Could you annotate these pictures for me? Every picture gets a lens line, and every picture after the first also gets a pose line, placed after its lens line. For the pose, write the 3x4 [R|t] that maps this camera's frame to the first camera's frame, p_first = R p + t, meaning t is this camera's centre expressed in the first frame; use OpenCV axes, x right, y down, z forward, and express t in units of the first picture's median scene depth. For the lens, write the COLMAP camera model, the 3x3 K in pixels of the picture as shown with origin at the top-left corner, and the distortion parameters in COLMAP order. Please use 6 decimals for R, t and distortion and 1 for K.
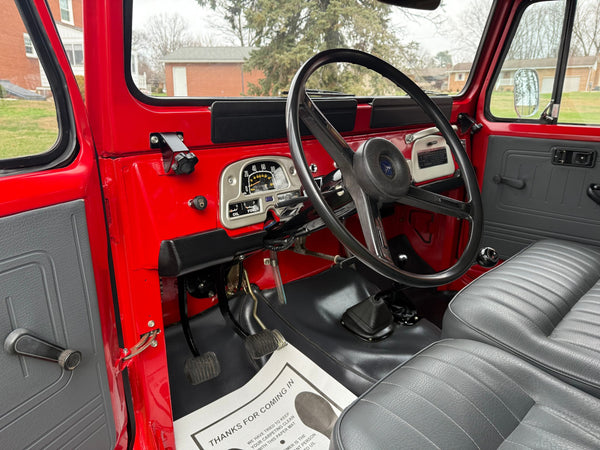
lens RADIAL K [[420.5, 0, 301.3], [0, 420.5, 223.9], [0, 0, 1]] dist [0.042549, -0.039655]
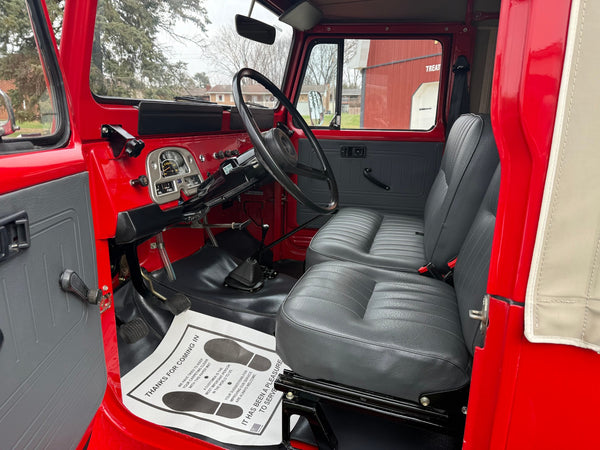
lens RADIAL K [[420.5, 0, 301.2], [0, 420.5, 228.2], [0, 0, 1]] dist [0.042340, -0.064222]
pose [[0.865328, -0.112384, 0.488443, -0.351643], [0.127843, 0.991793, 0.001709, 0.111172], [-0.484626, 0.060965, 0.872594, -0.240223]]
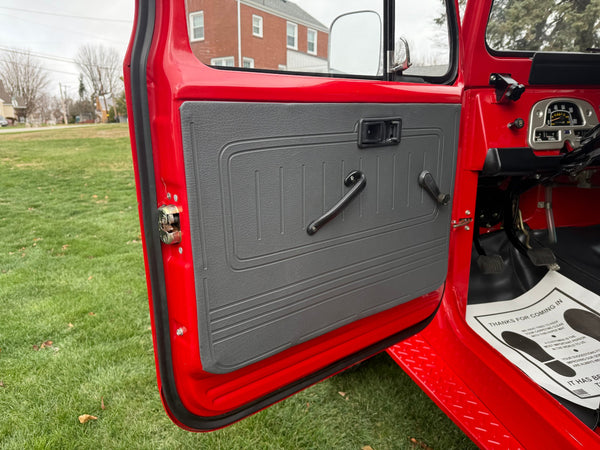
lens RADIAL K [[431.6, 0, 307.7], [0, 431.6, 226.3], [0, 0, 1]] dist [0.033833, -0.046395]
pose [[0.895356, 0.093083, -0.435515, -0.158454], [-0.113477, 0.993319, -0.020989, 0.300744], [0.430651, 0.068213, 0.899937, -0.430858]]
